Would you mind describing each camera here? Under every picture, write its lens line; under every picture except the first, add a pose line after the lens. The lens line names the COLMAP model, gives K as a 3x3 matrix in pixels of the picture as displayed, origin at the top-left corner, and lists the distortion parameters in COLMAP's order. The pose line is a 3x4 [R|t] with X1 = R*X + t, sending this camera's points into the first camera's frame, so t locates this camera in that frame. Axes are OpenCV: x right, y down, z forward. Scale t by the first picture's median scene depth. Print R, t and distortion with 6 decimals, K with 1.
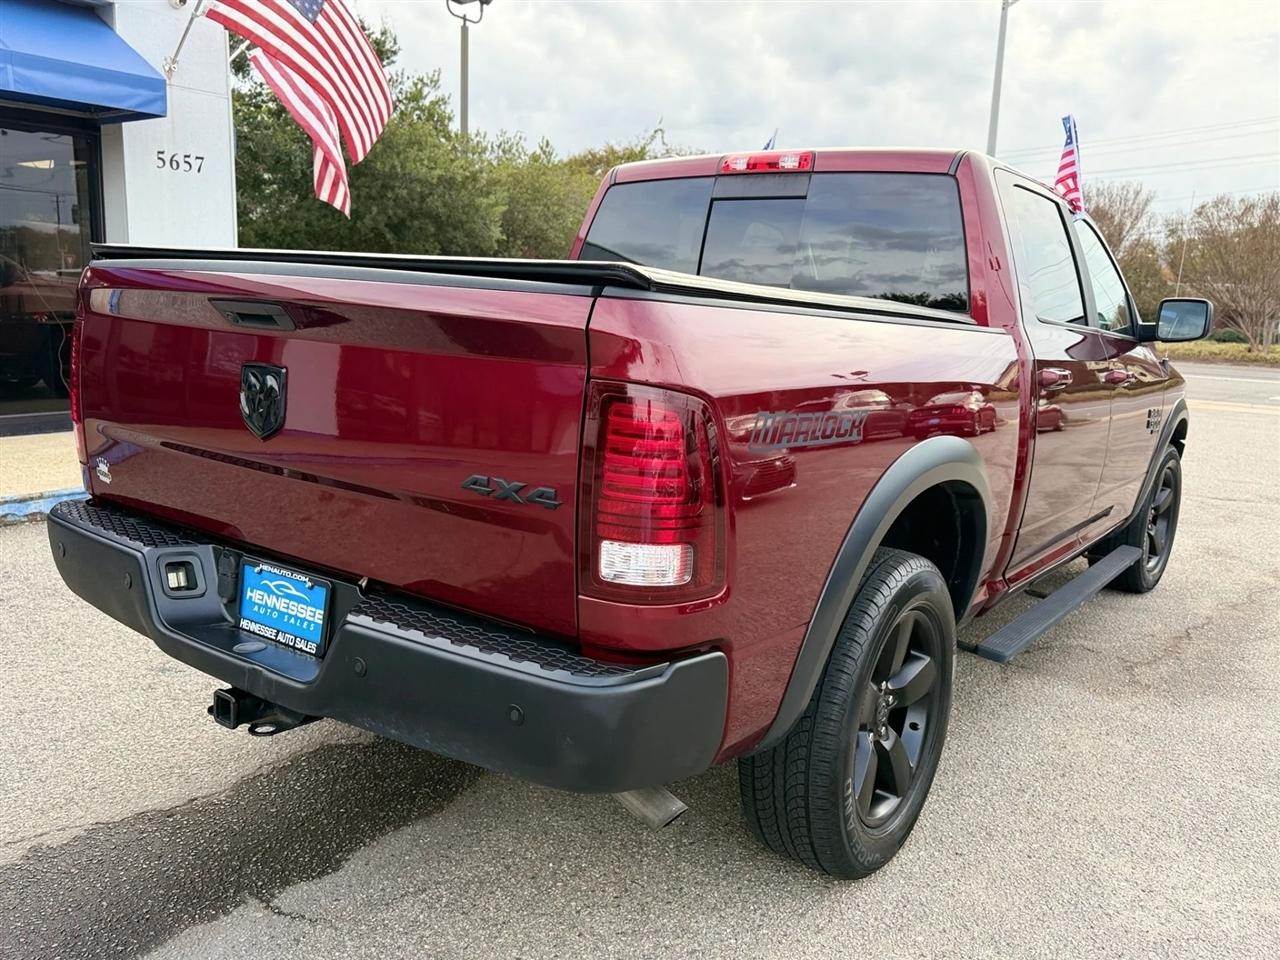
lens RADIAL K [[1013.2, 0, 640.0], [0, 1013.2, 480.0], [0, 0, 1]] dist [0.055645, -0.067702]
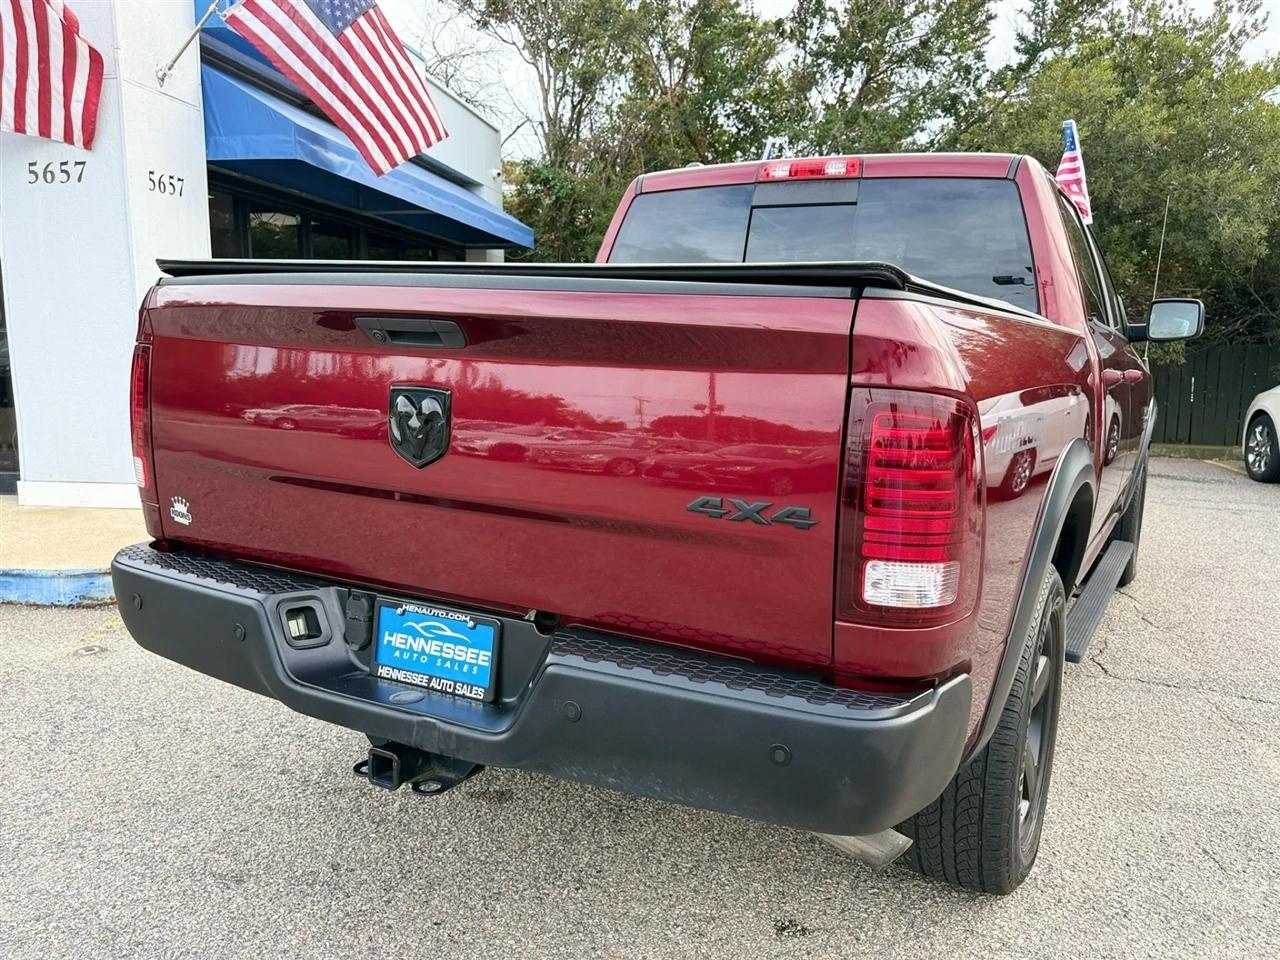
lens RADIAL K [[992.1, 0, 646.2], [0, 992.1, 483.1], [0, 0, 1]] dist [0.118044, -0.226068]
pose [[0.992880, -0.043202, 0.111012, -0.254340], [0.044313, 0.998989, -0.007559, -0.010262], [-0.110573, 0.012425, 0.993790, 0.085113]]
